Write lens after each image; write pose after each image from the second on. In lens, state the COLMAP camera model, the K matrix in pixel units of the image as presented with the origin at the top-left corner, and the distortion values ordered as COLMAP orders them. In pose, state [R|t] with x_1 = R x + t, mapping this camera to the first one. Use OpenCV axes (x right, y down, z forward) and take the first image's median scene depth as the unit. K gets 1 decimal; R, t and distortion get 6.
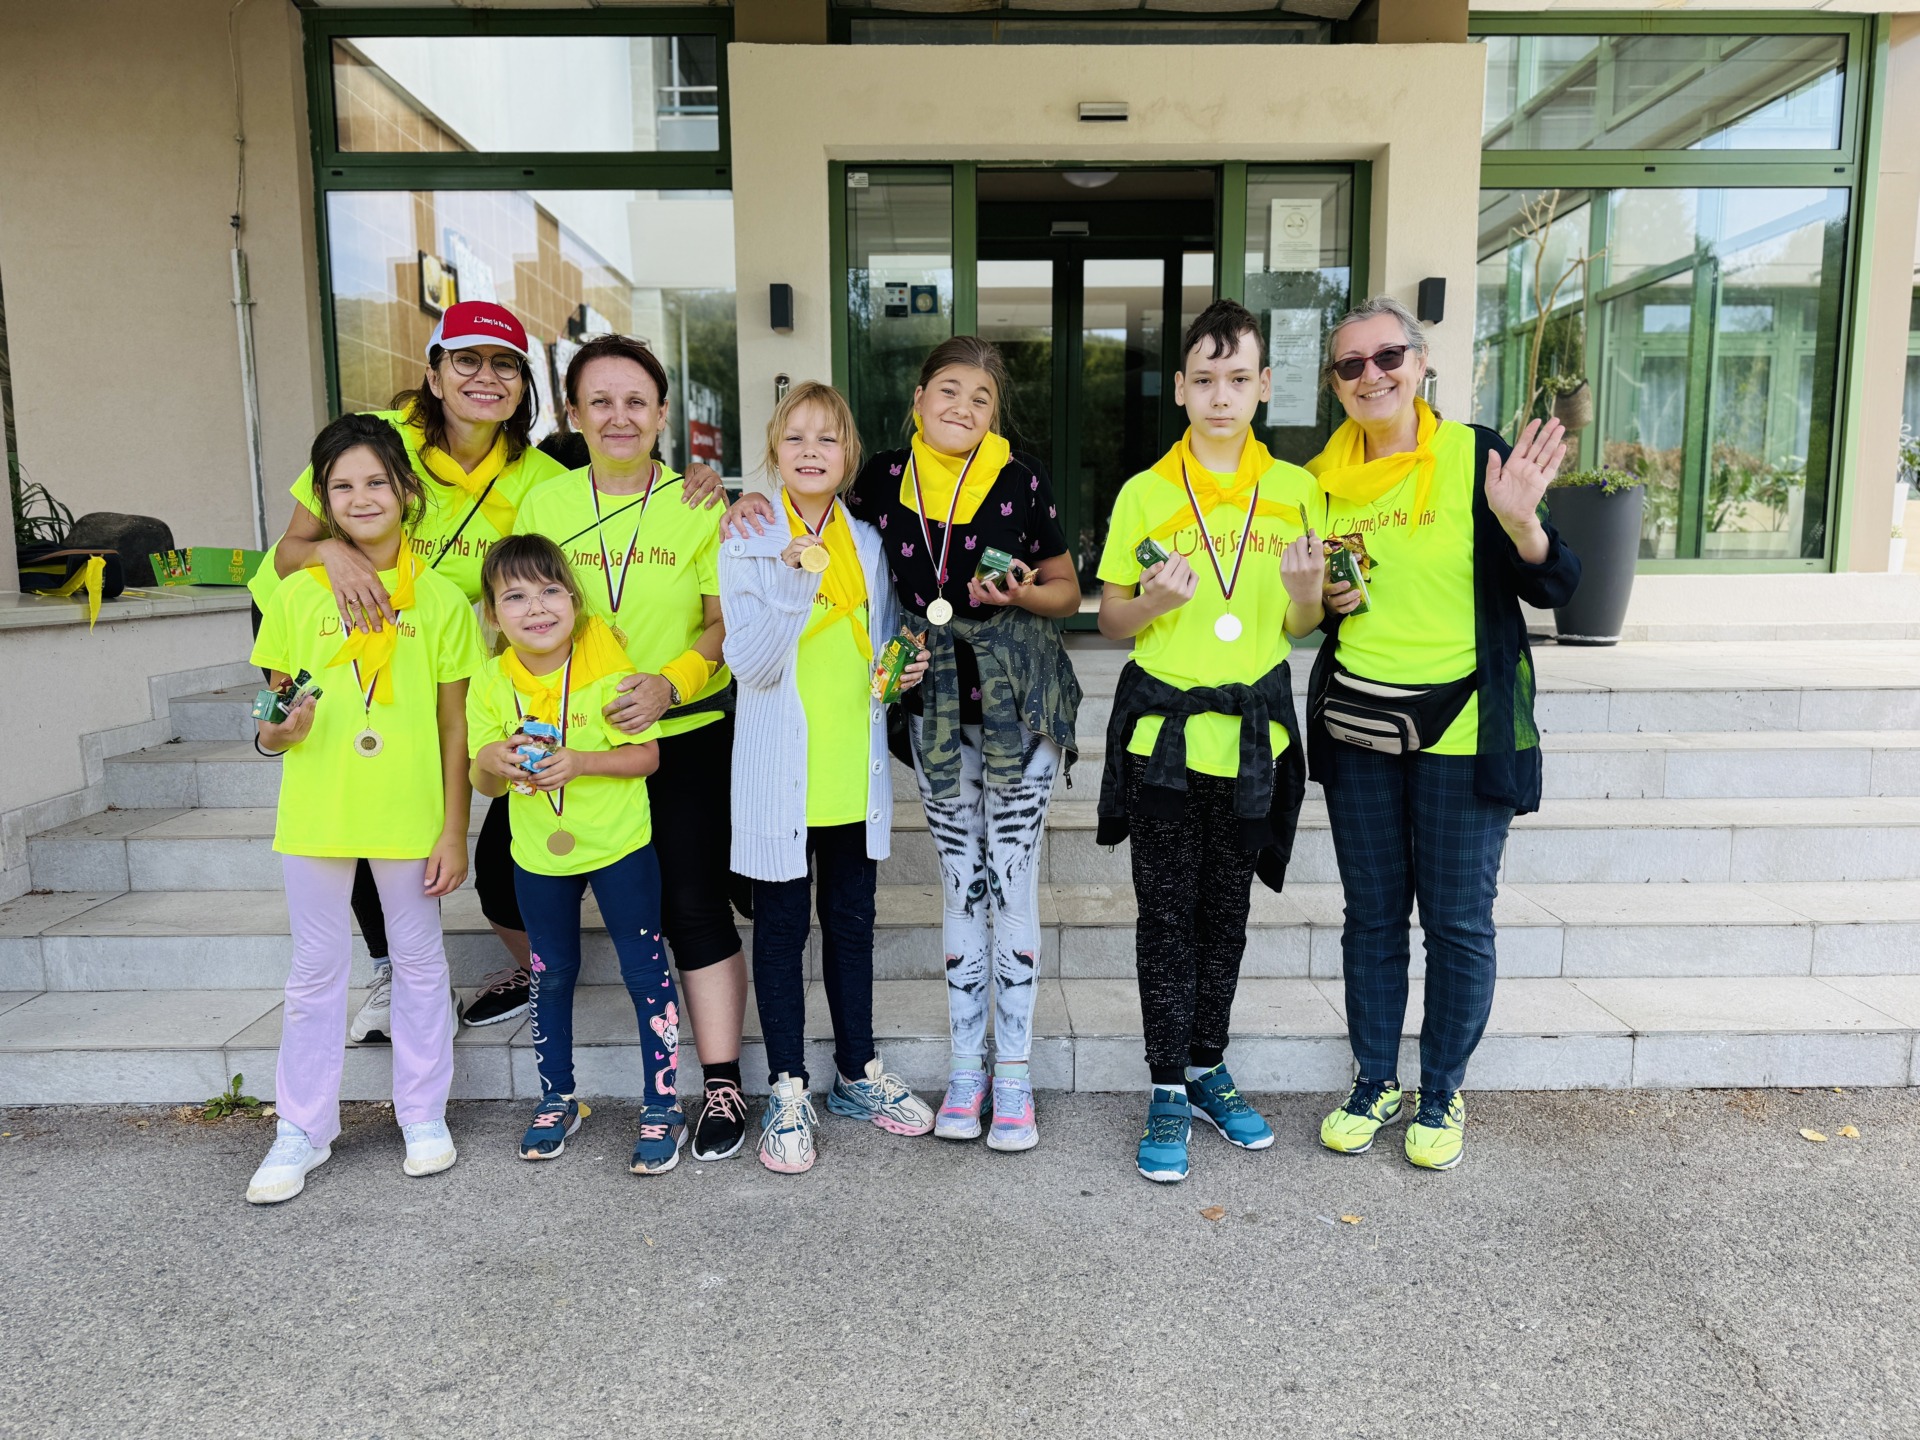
lens RADIAL K [[1344.9, 0, 968.8], [0, 1344.9, 718.1], [0, 0, 1]] dist [0.025308, -0.034908]
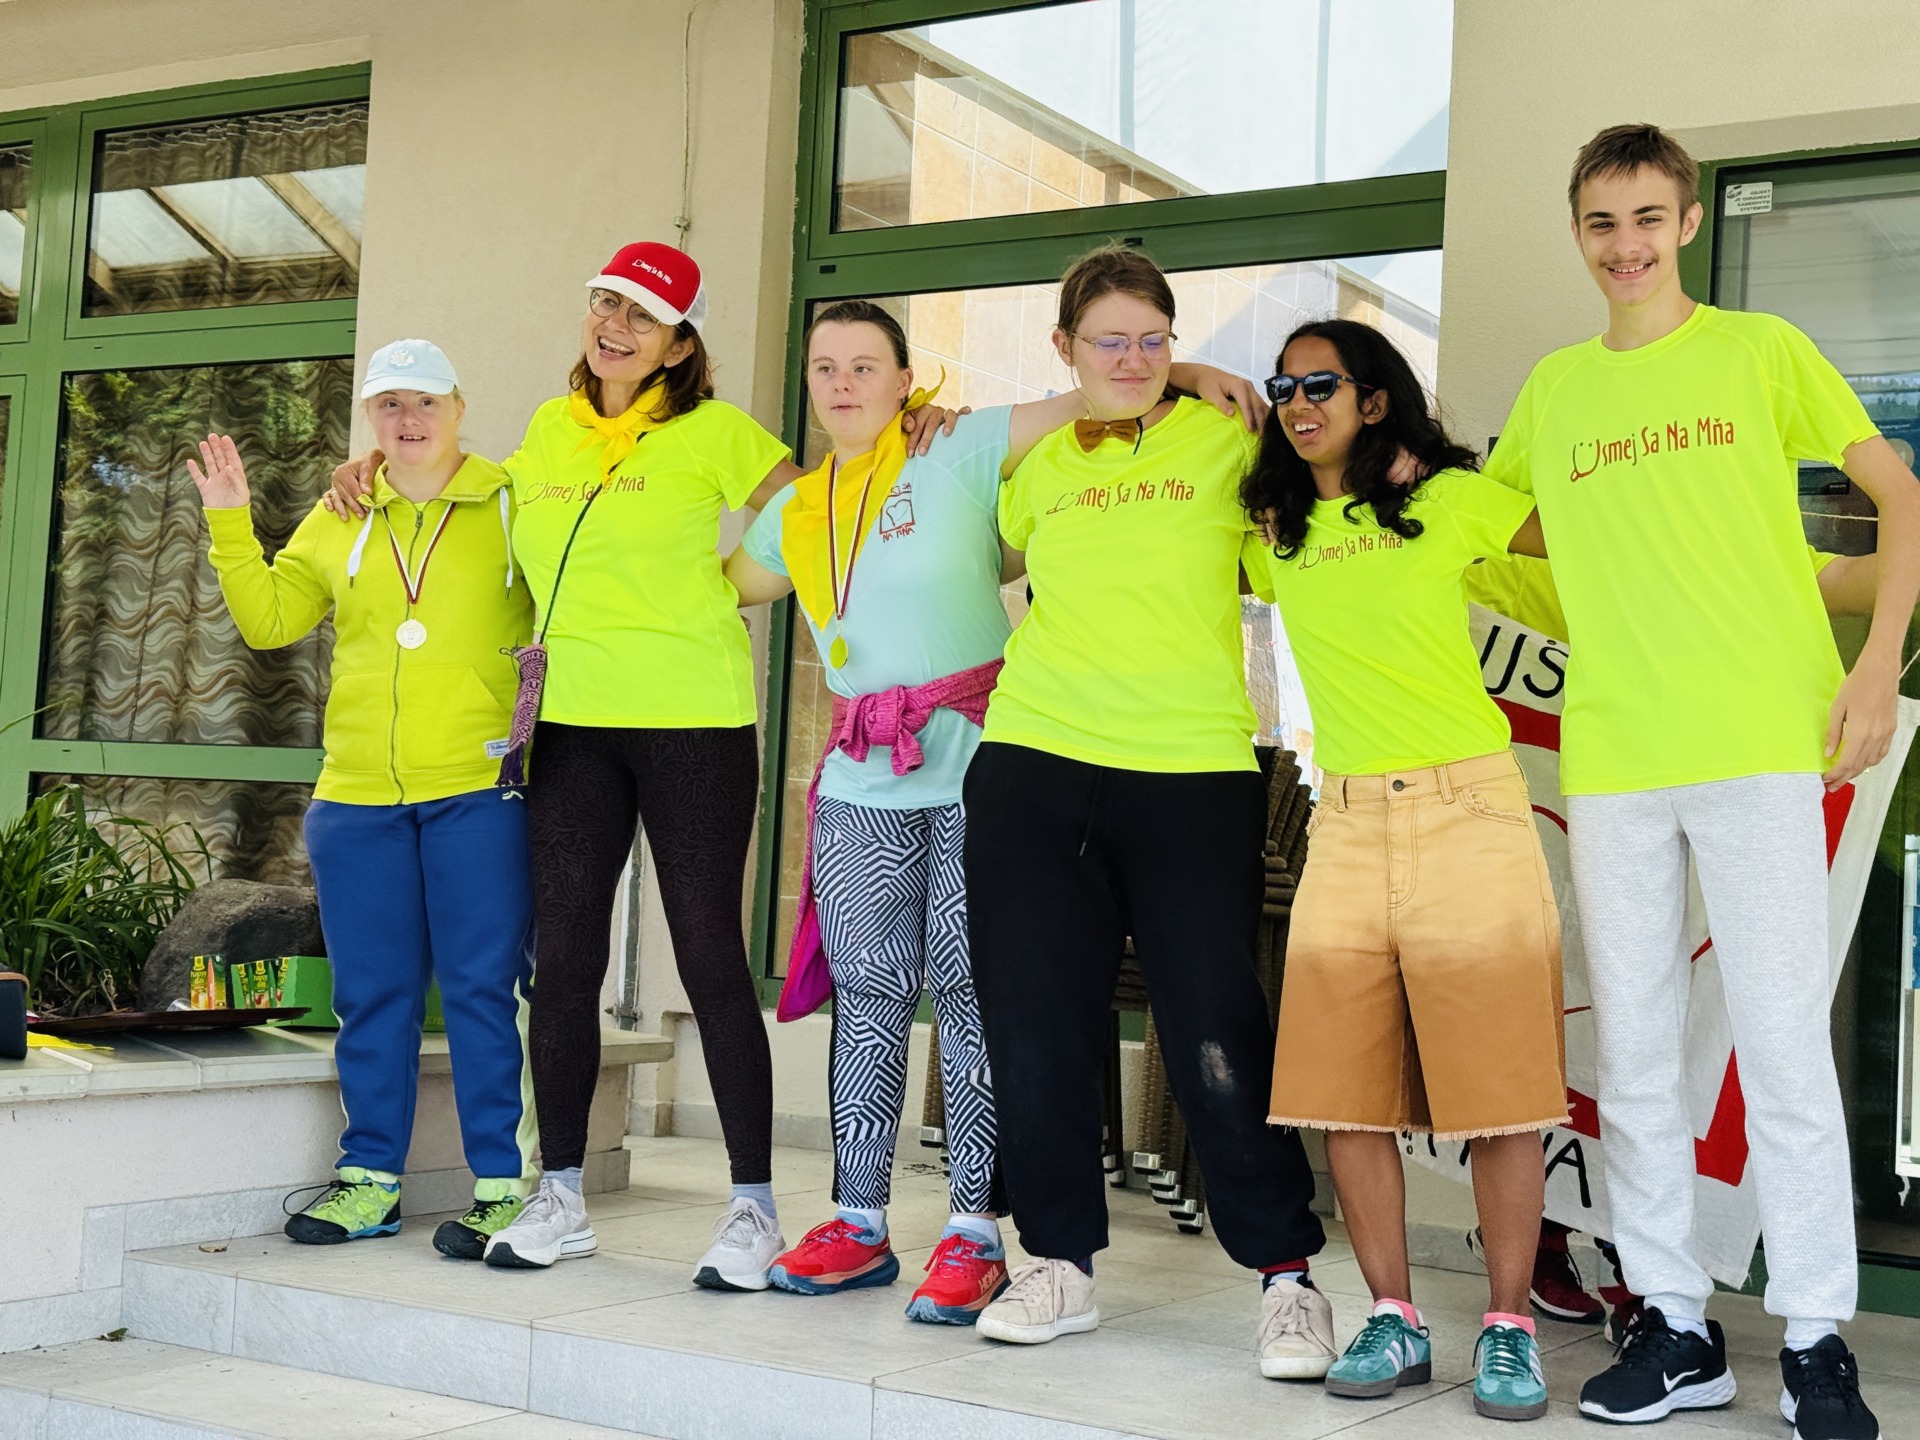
lens RADIAL K [[2660.9, 0, 967.8], [0, 2660.9, 663.0], [0, 0, 1]] dist [0.256741, -0.547090]
pose [[0.840408, 0.011867, -0.541825, 0.183203], [-0.127102, 0.976193, -0.175764, -0.066177], [0.526840, 0.216581, 0.821908, 0.178331]]
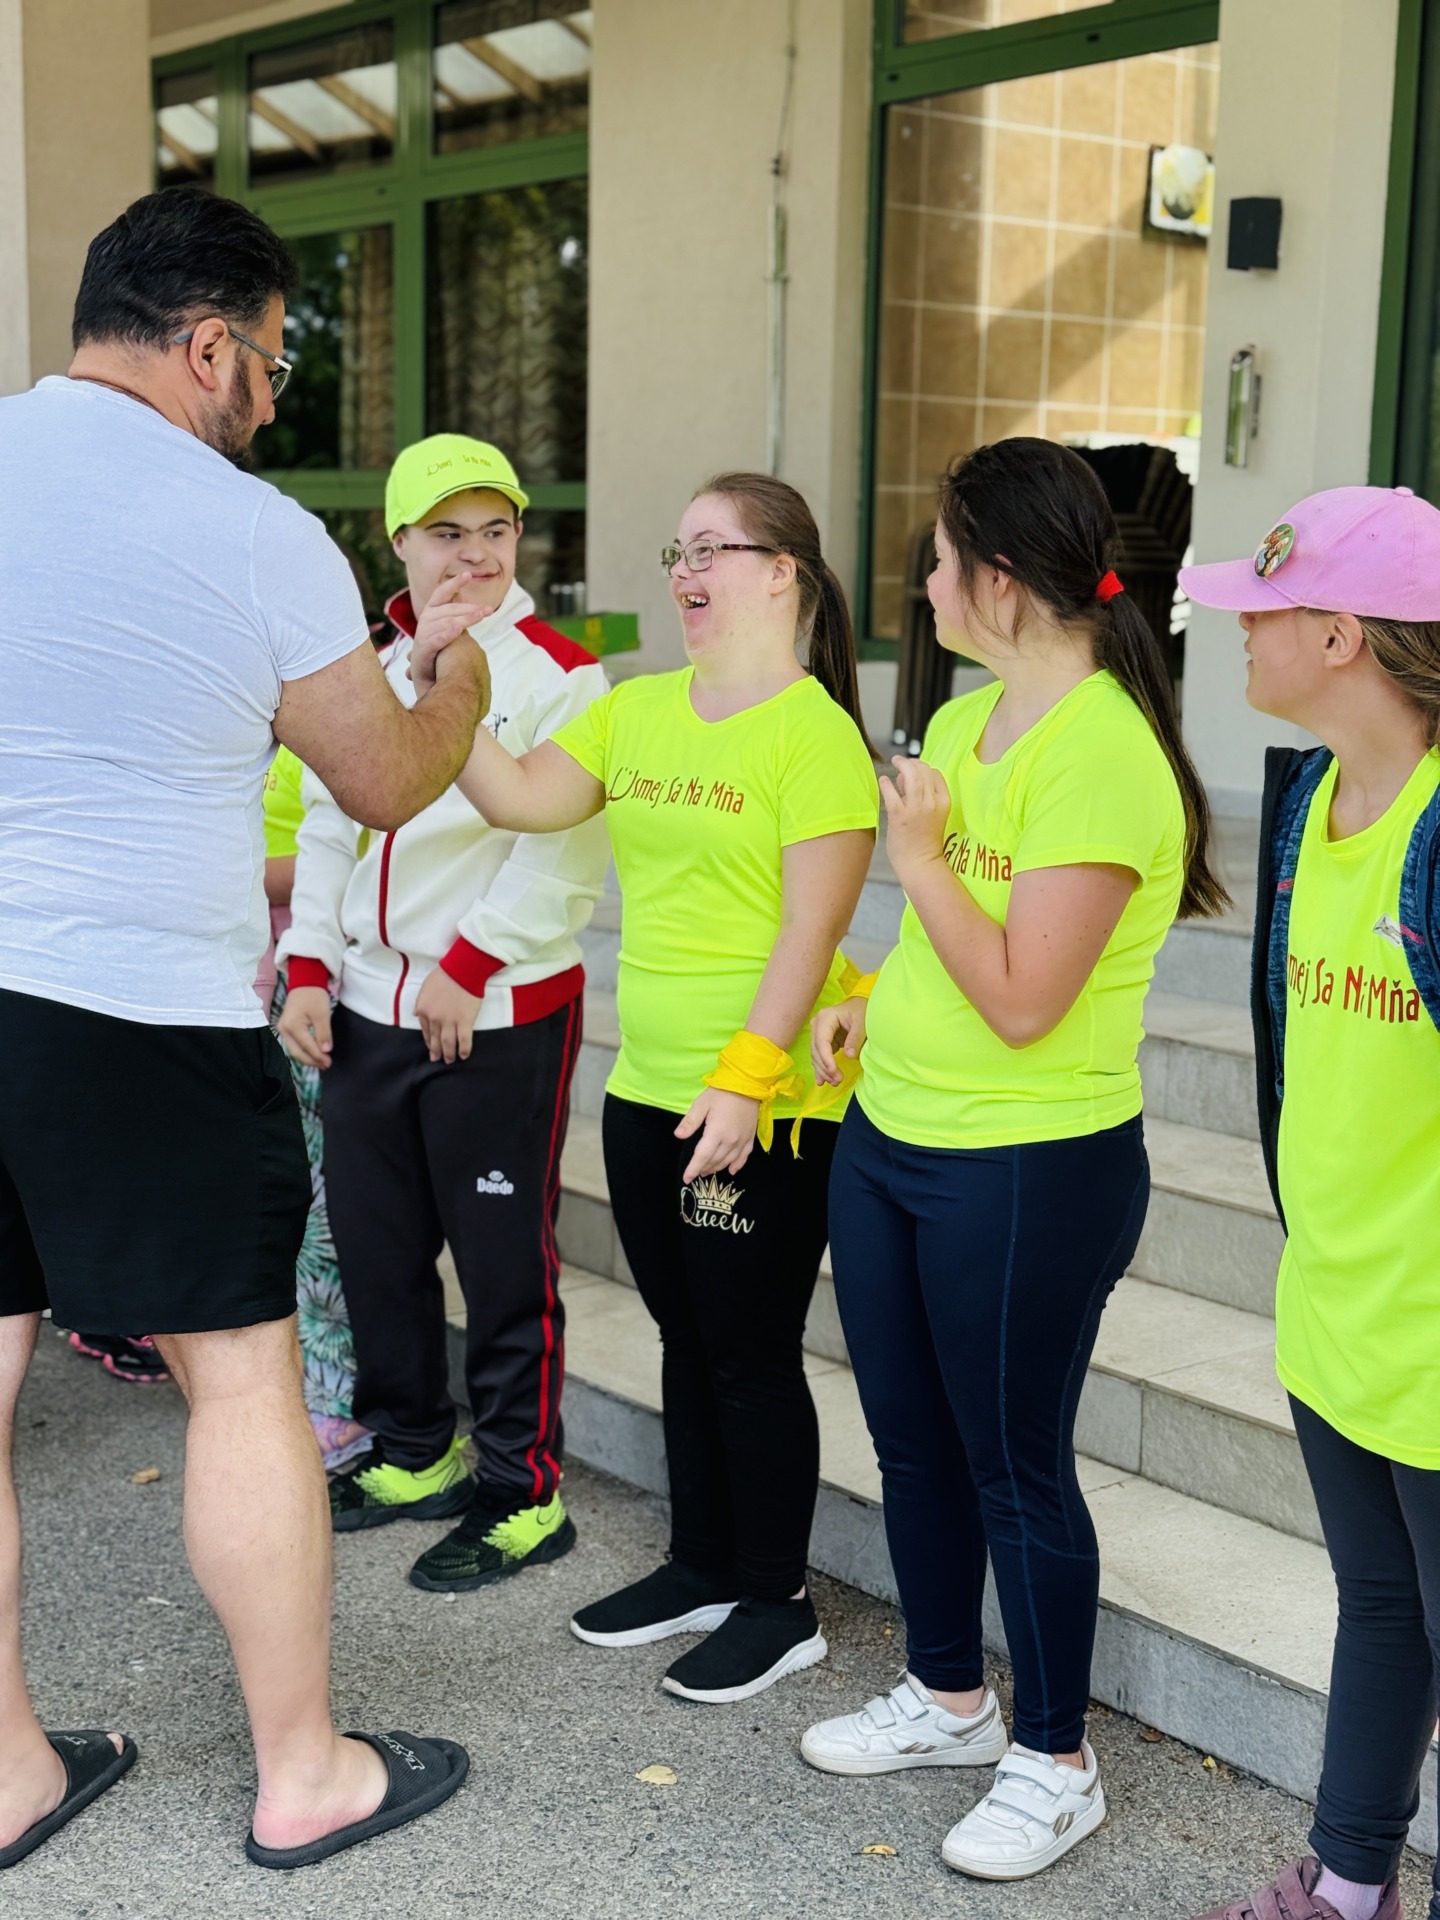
lens RADIAL K [[2608.1, 0, 720.0], [0, 2608.1, 960.0], [0, 0, 1]] dist [0.141248, -0.335466]
pose [[0.612305, 0.135008, -0.779009, 0.645830], [-0.117552, 0.989907, 0.079161, -0.049497], [0.781833, 0.043103, 0.621996, 0.099798]]
